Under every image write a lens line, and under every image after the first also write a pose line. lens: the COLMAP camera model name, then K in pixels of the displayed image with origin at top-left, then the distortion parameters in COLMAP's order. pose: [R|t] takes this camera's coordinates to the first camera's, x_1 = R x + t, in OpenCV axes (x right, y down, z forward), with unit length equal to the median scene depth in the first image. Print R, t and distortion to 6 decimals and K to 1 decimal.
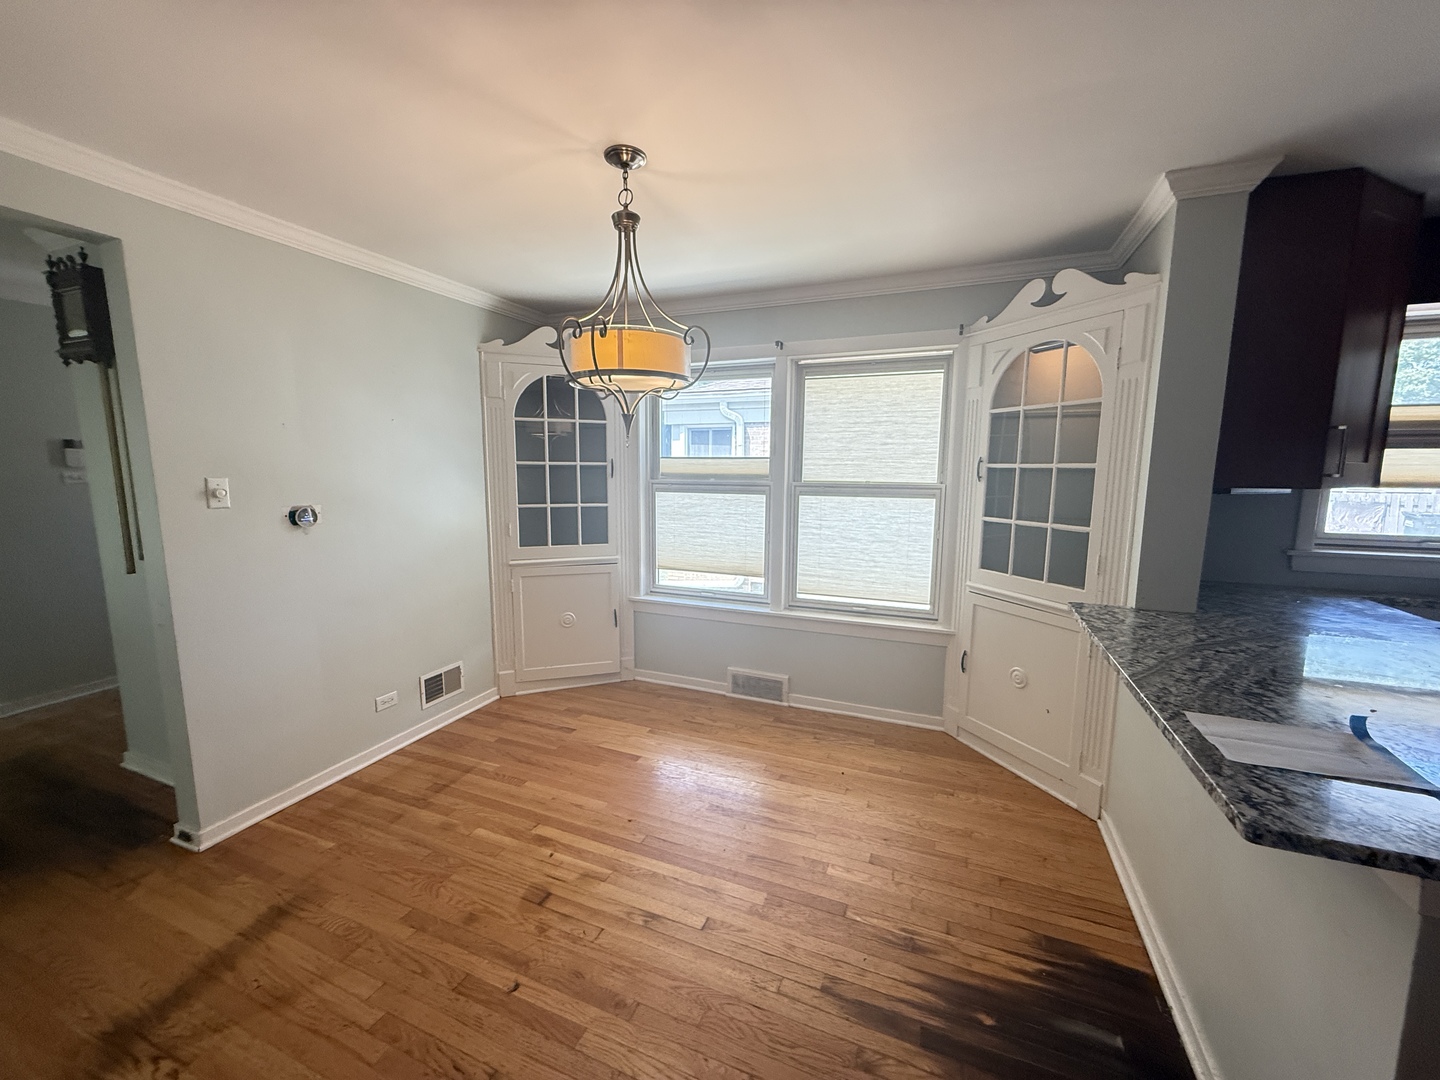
lens RADIAL K [[569.6, 0, 724.7], [0, 569.6, 535.0], [0, 0, 1]] dist [-0.007707, -0.000177]
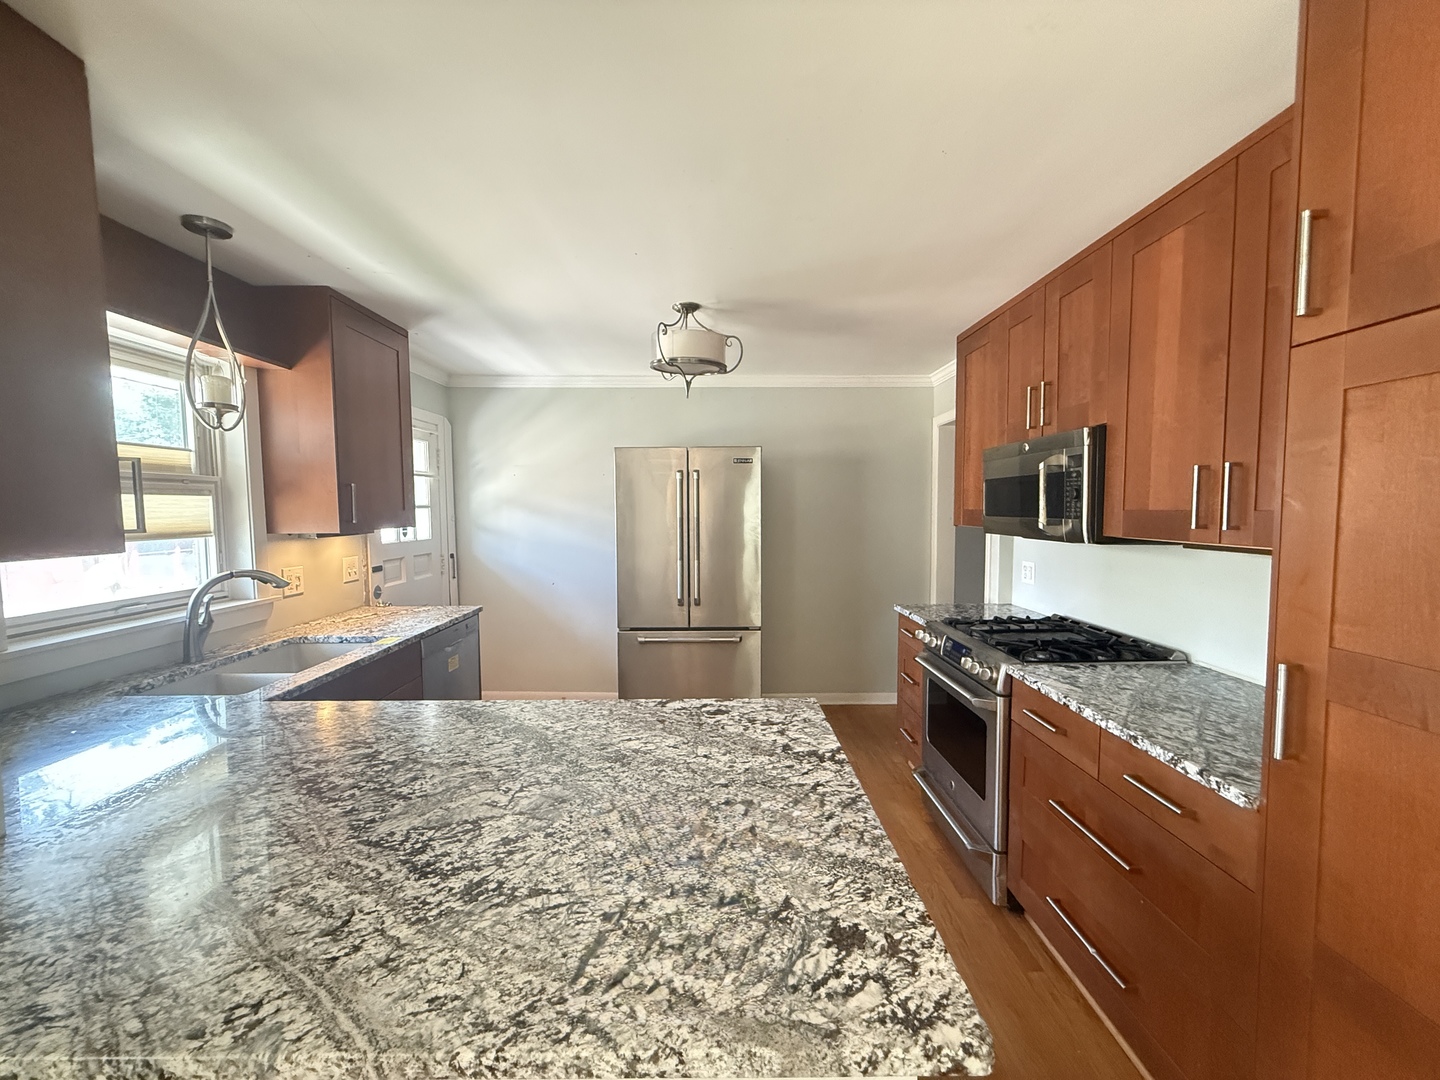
lens RADIAL K [[569.6, 0, 711.4], [0, 569.6, 528.2], [0, 0, 1]] dist [-0.007707, -0.000177]
pose [[-0.354399, -0.055104, 0.933469, 0.253177], [0.141840, 0.983543, 0.111910, -0.143833], [-0.924274, 0.172064, -0.340751, 0.844187]]
